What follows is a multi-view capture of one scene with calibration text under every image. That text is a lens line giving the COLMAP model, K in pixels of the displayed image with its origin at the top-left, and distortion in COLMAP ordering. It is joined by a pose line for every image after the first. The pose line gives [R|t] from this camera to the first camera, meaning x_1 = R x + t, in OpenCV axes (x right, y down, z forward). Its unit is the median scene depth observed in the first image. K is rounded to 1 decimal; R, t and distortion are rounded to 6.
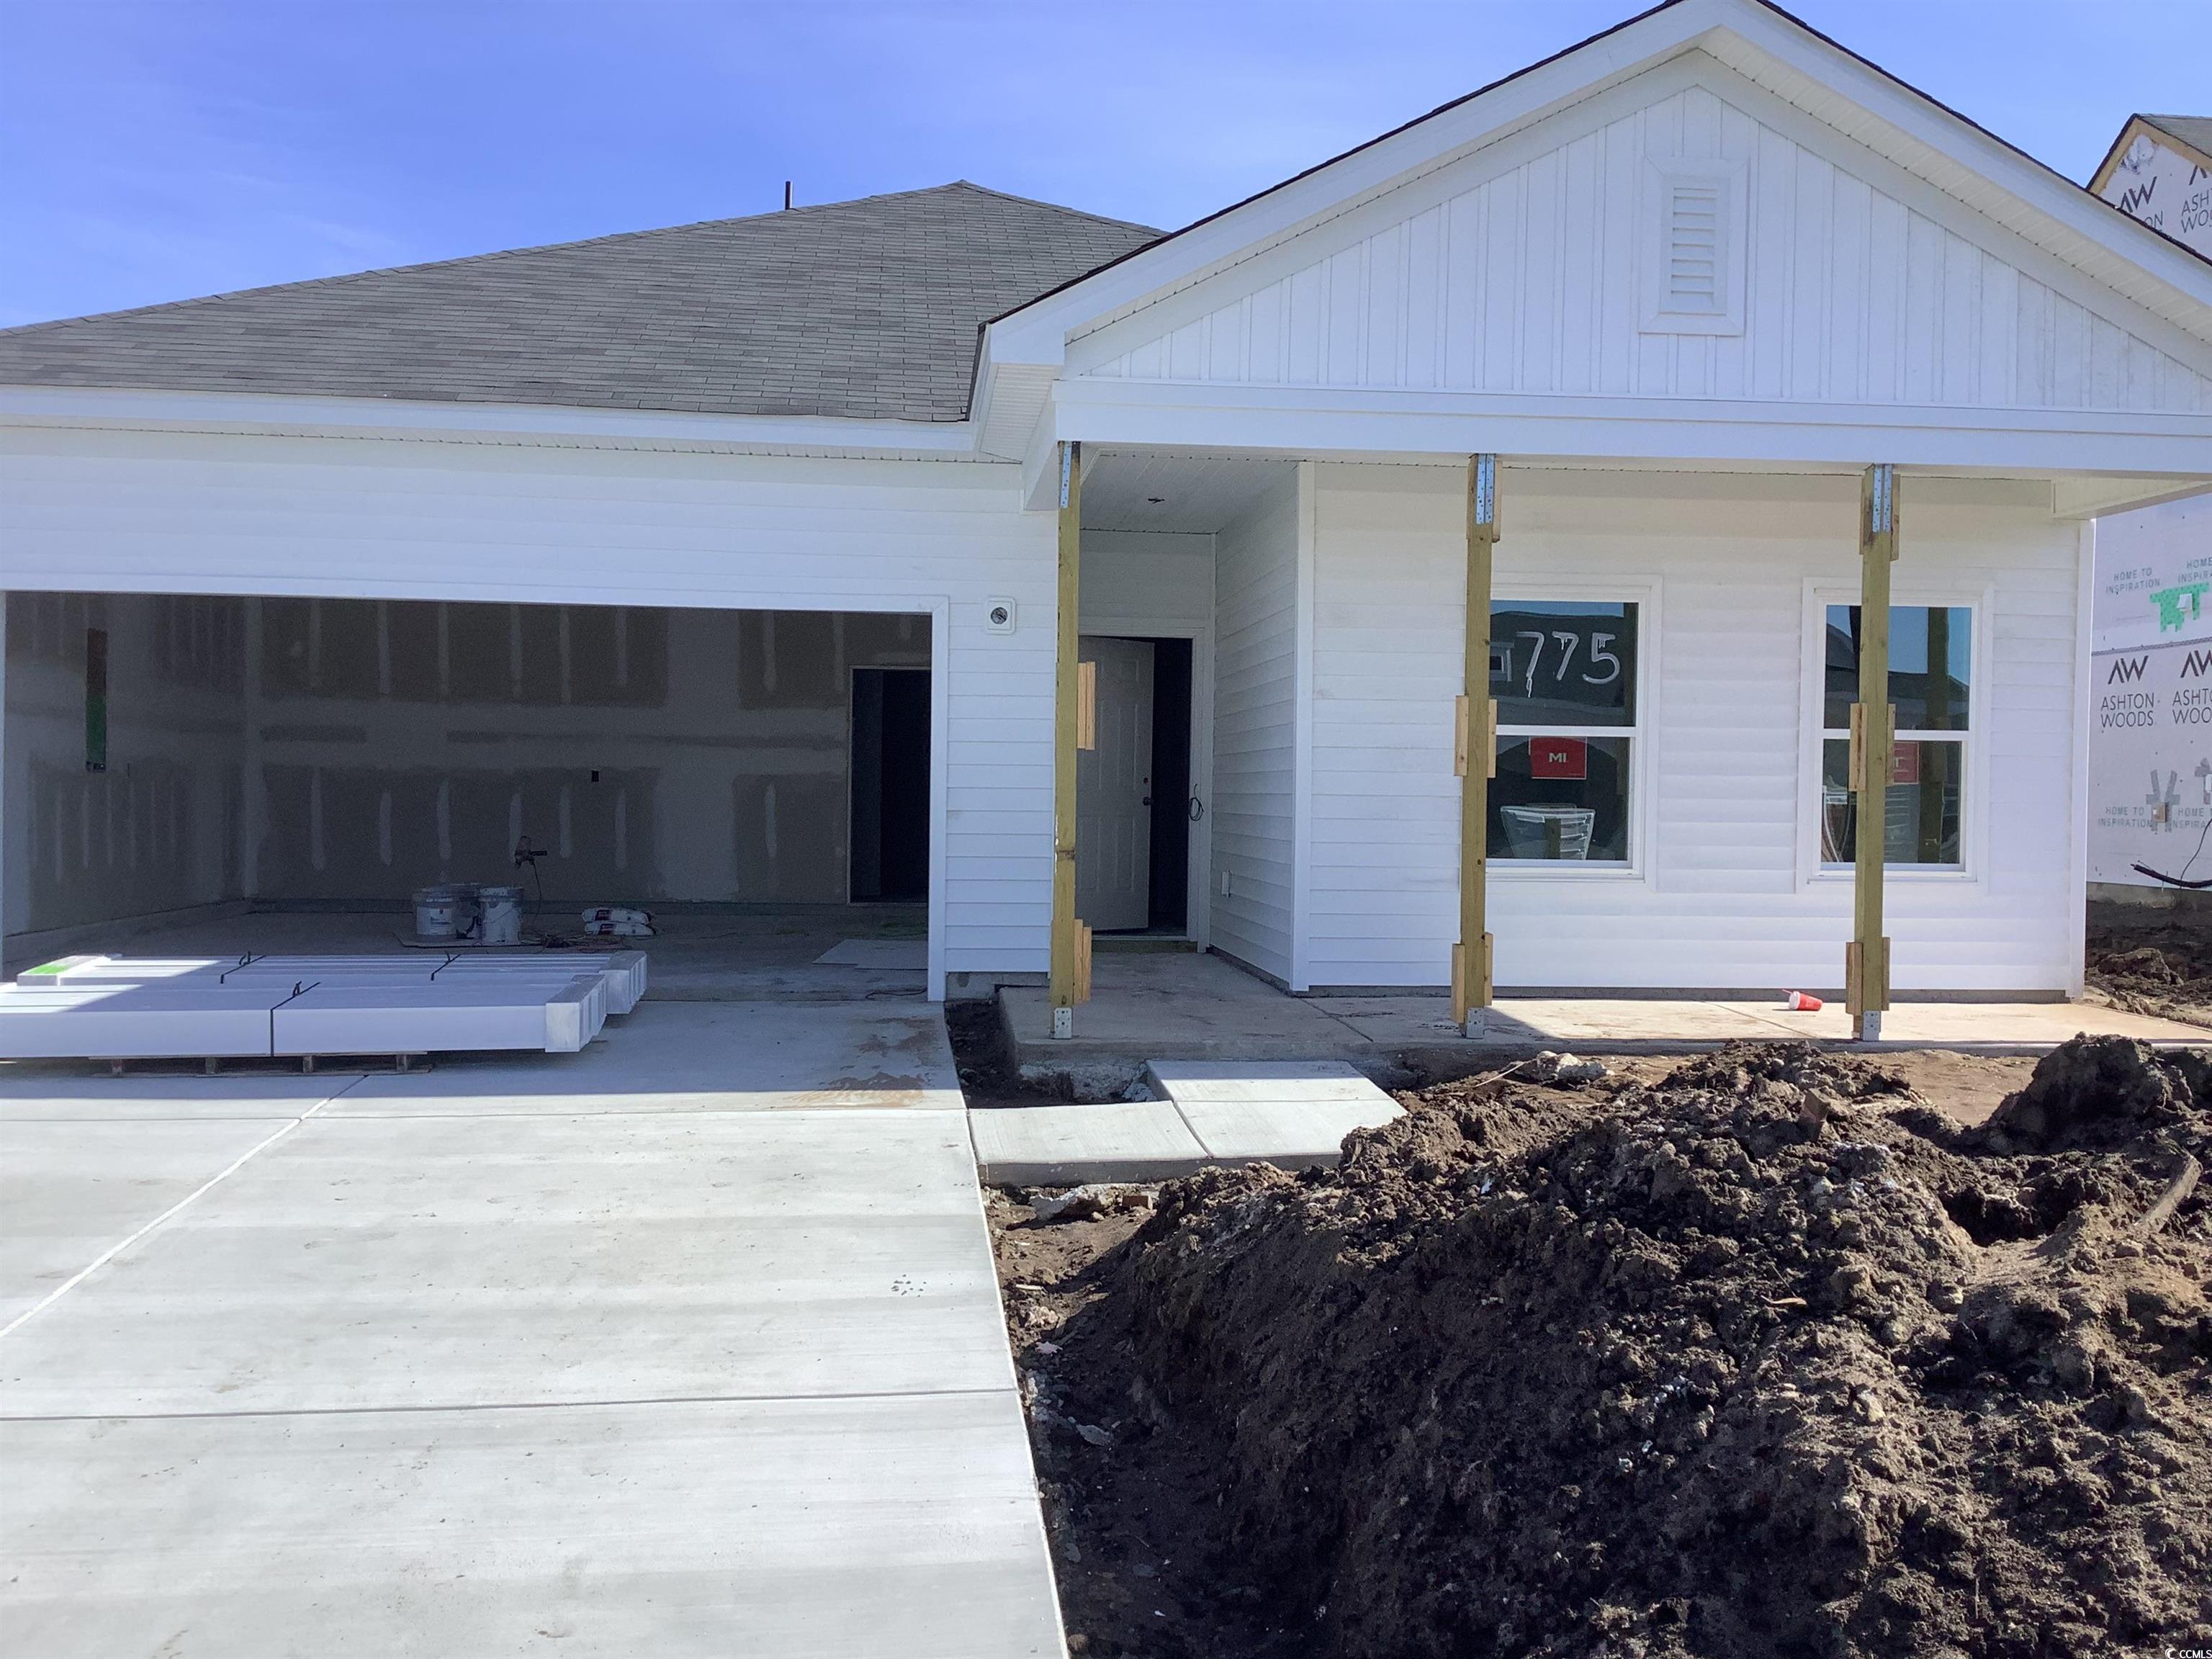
lens RADIAL K [[1893.1, 0, 1106.0], [0, 1893.1, 829.5], [0, 0, 1]] dist [0.108471, -0.158916]
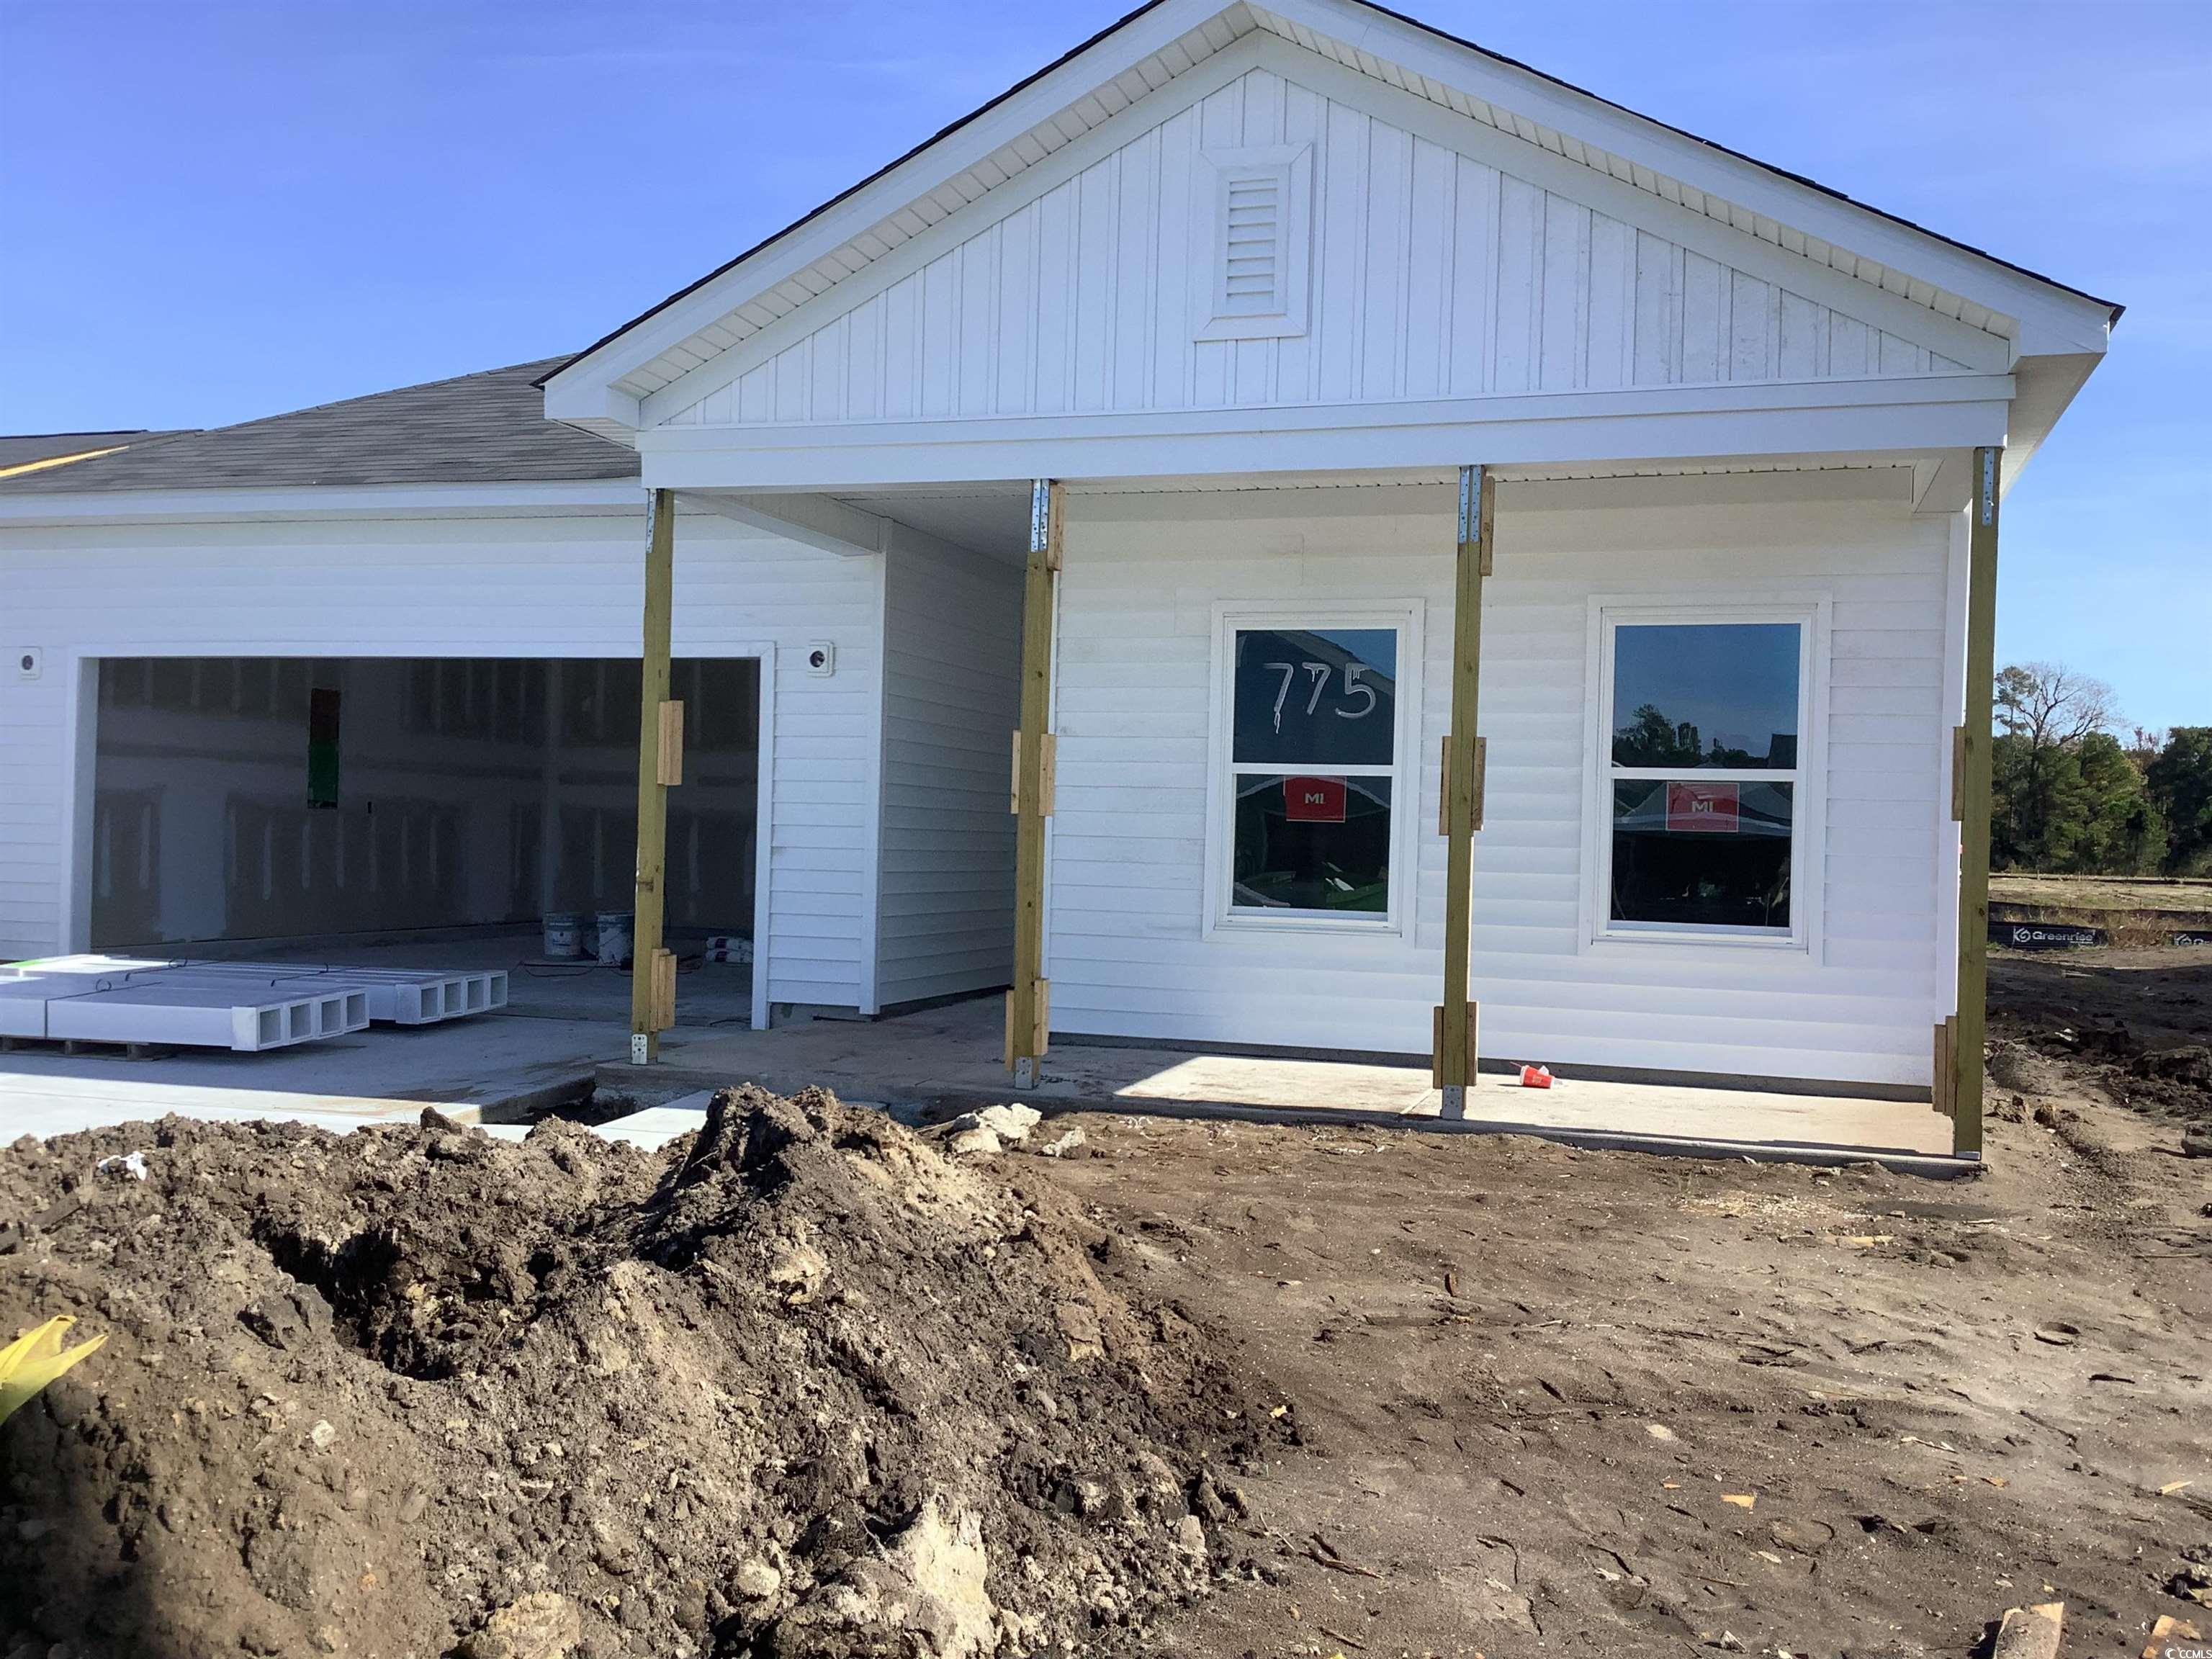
lens RADIAL K [[1893.1, 0, 1106.0], [0, 1893.1, 829.5], [0, 0, 1]] dist [0.108471, -0.158916]
pose [[0.921801, 0.010408, -0.387524, 0.505358], [-0.021204, 0.999497, -0.023594, 0.001245], [0.387083, 0.029966, 0.921558, 0.113268]]
